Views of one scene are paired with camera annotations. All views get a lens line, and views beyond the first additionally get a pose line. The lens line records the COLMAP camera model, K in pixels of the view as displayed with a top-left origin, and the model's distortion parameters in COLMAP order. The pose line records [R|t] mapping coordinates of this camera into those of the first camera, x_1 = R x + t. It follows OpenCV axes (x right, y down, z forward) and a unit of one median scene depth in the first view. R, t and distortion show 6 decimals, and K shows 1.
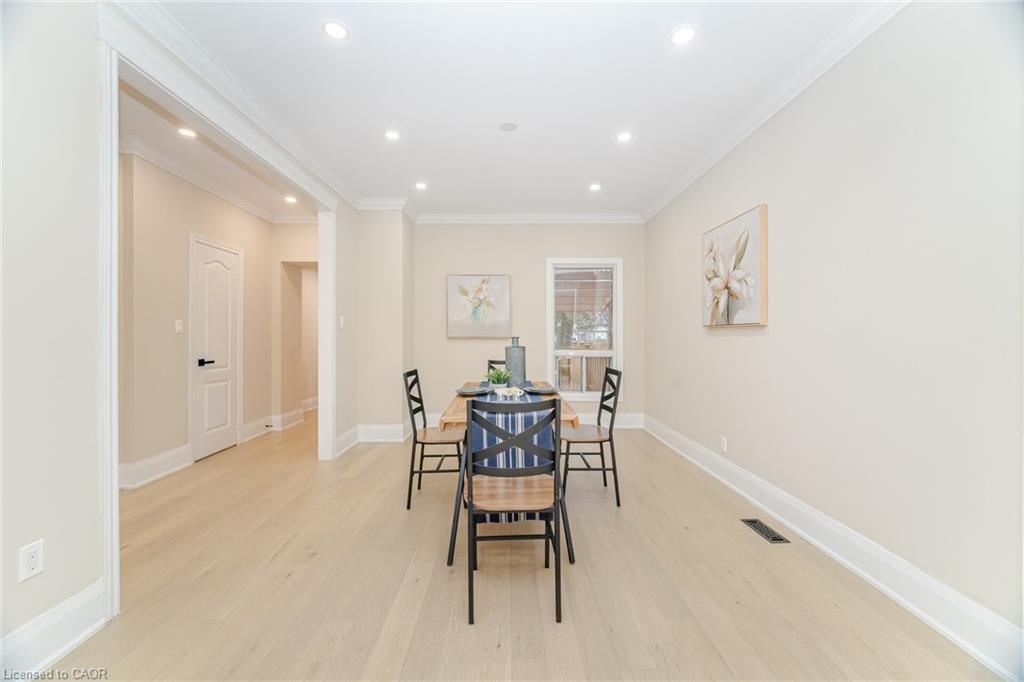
lens RADIAL K [[407.9, 0, 509.0], [0, 407.9, 337.9], [0, 0, 1]] dist [0.000113, -0.000005]
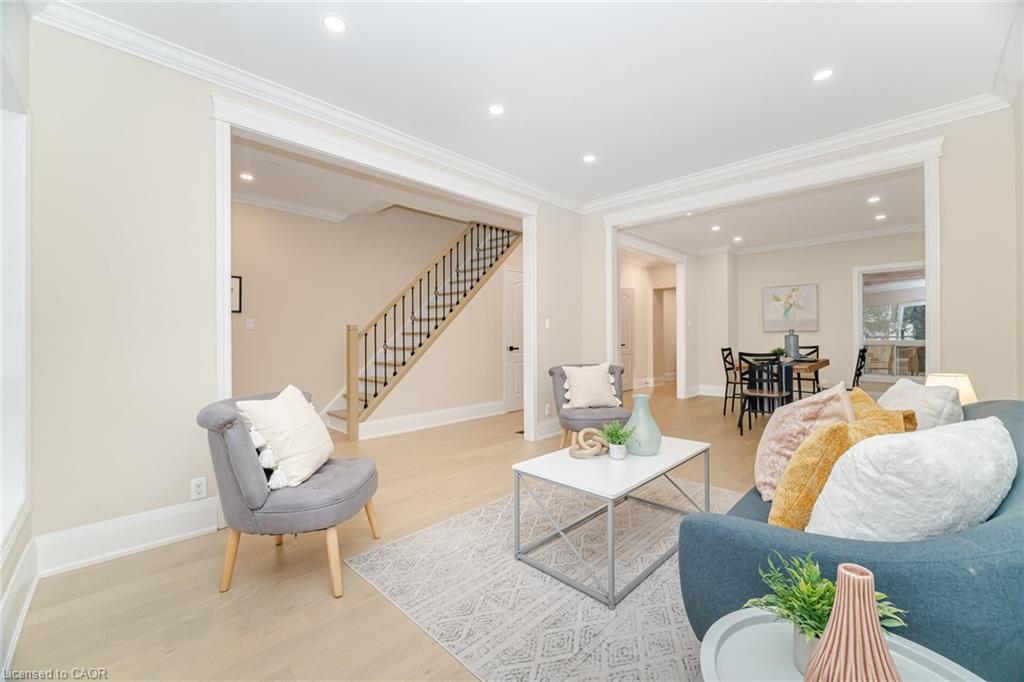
lens RADIAL K [[407.9, 0, 509.0], [0, 407.9, 337.9], [0, 0, 1]] dist [0.000113, -0.000005]
pose [[0.699586, -0.003653, -0.714540, 0.298422], [0.008173, 0.999962, 0.002890, 0.012427], [0.714502, -0.007862, 0.699589, -0.774714]]
